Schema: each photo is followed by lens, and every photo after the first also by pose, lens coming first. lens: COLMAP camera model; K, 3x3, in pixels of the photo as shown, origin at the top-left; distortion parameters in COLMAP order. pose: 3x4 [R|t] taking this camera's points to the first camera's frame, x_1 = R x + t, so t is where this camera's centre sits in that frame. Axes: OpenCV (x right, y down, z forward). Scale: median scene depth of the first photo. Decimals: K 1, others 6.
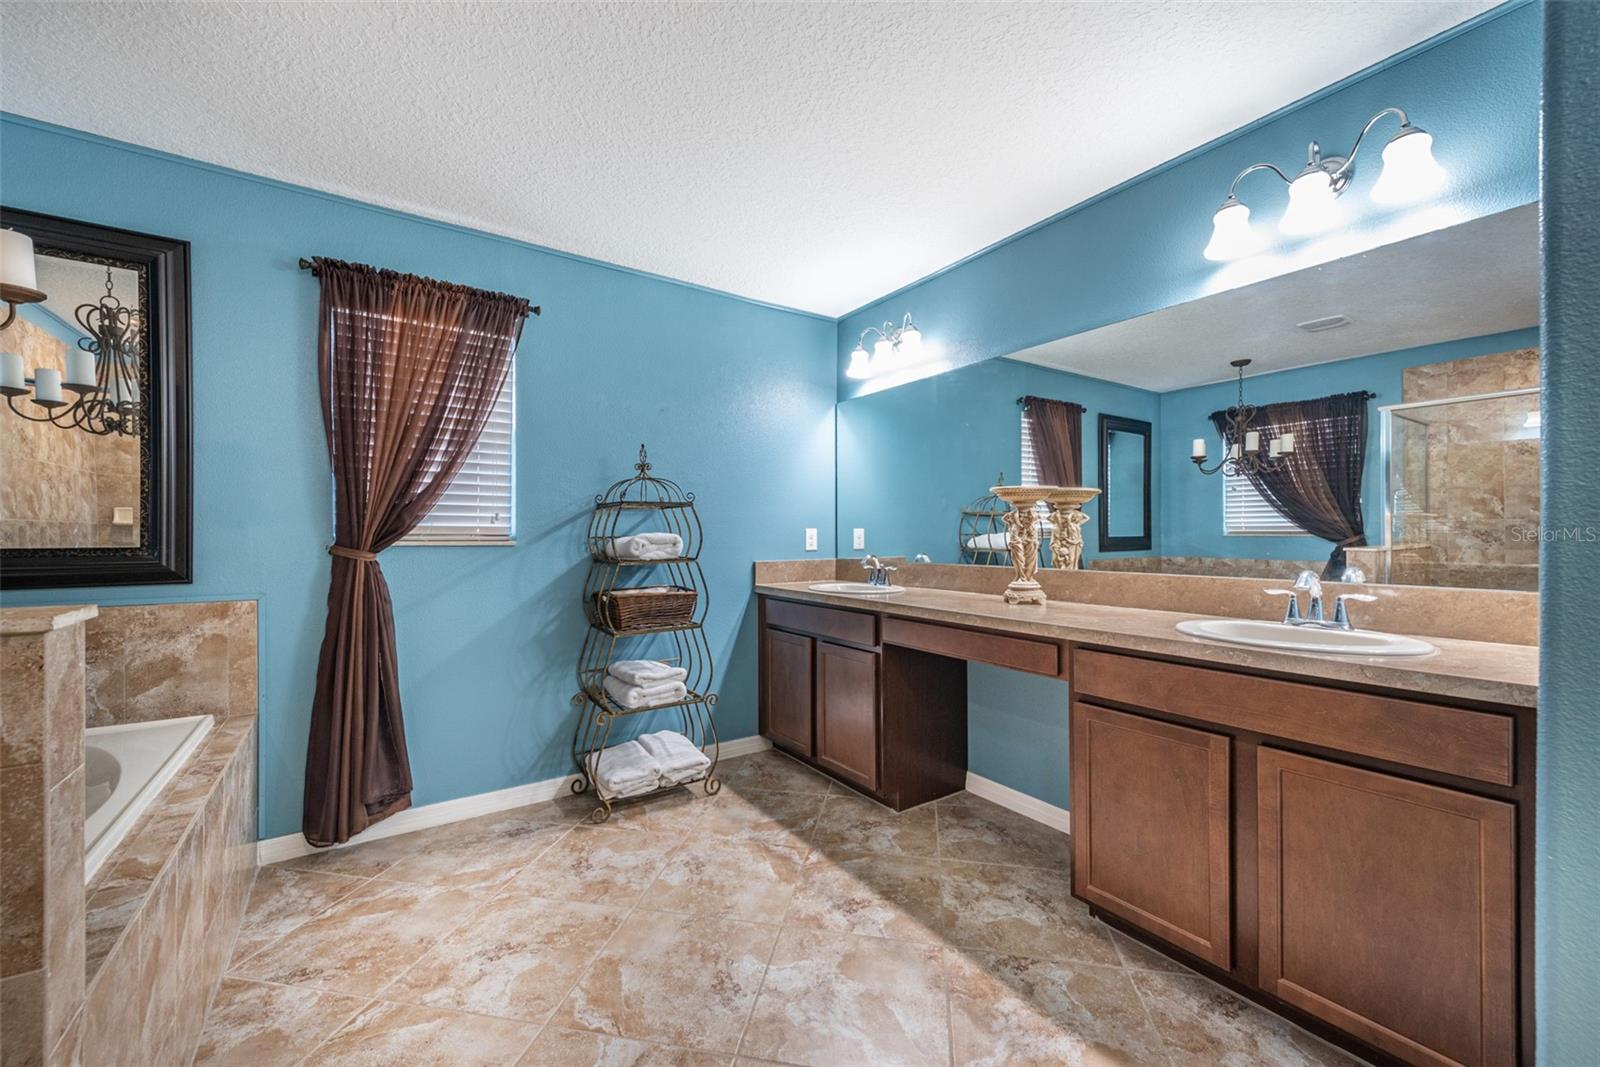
lens RADIAL K [[623.6, 0, 799.9], [0, 623.6, 537.2], [0, 0, 1]] dist [0.011661, -0.005931]
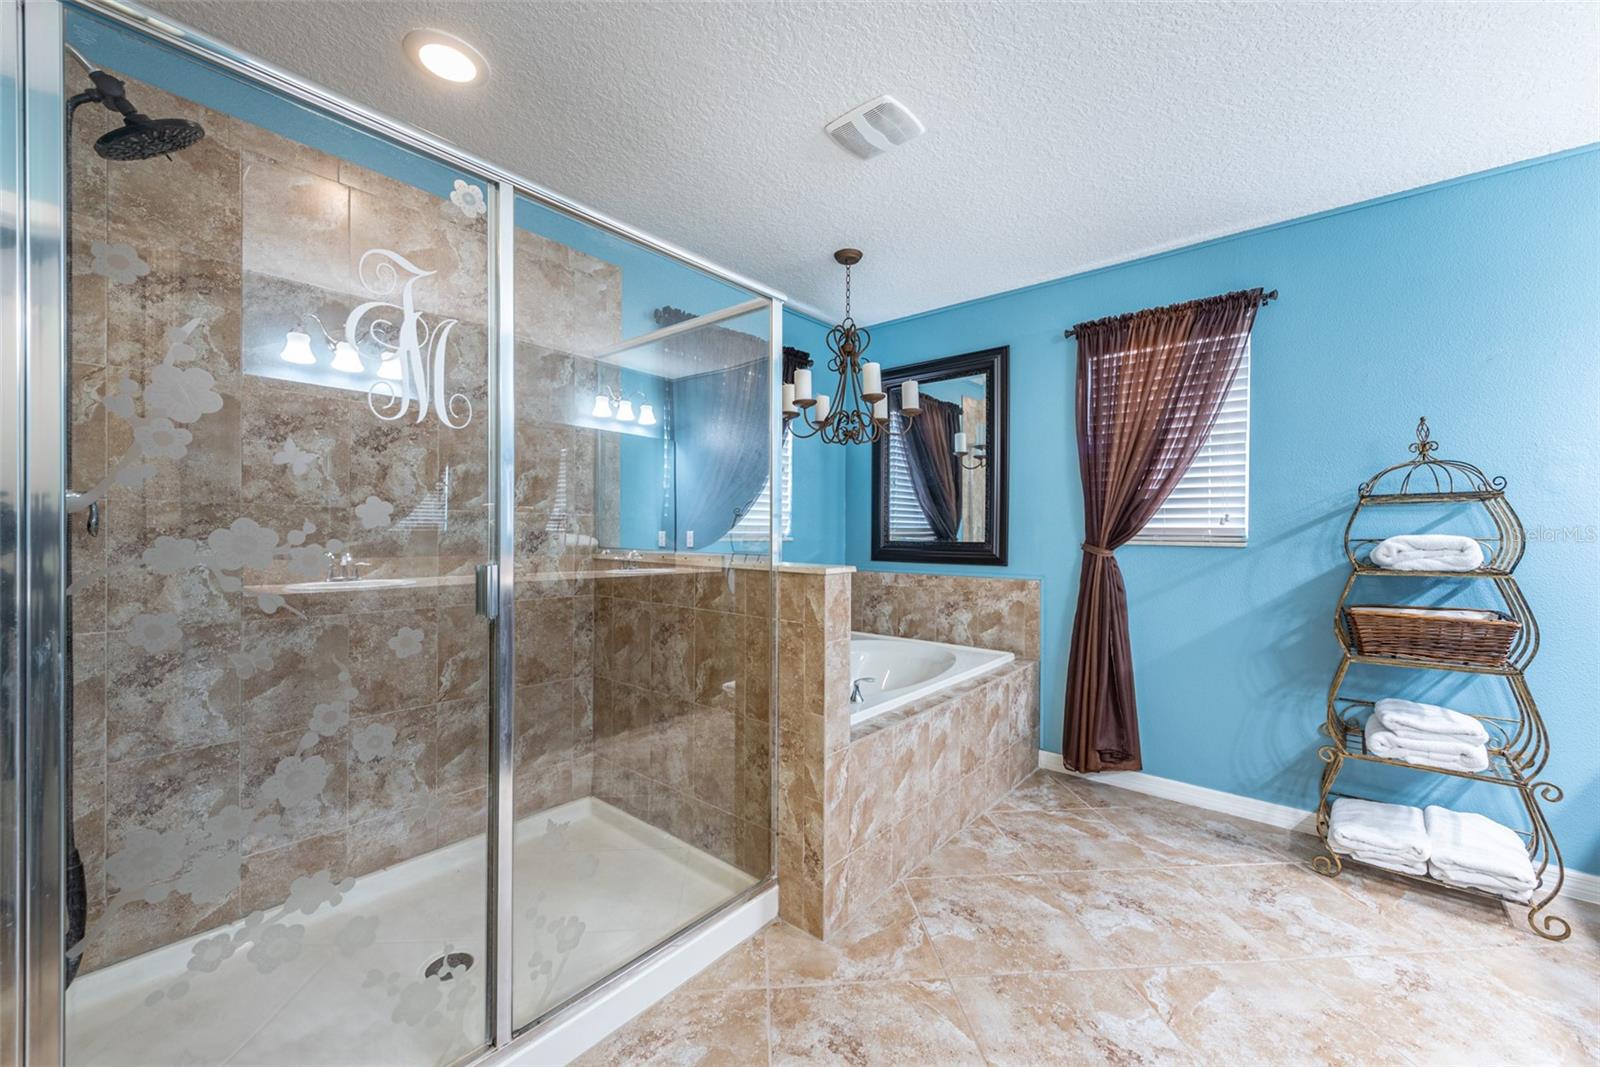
lens RADIAL K [[623.6, 0, 799.9], [0, 623.6, 537.2], [0, 0, 1]] dist [0.011661, -0.005931]
pose [[0.264785, 0.008154, -0.964273, 0.318754], [-0.009315, 0.999939, 0.005898, -0.001558], [0.964263, 0.007421, 0.264844, 0.083569]]
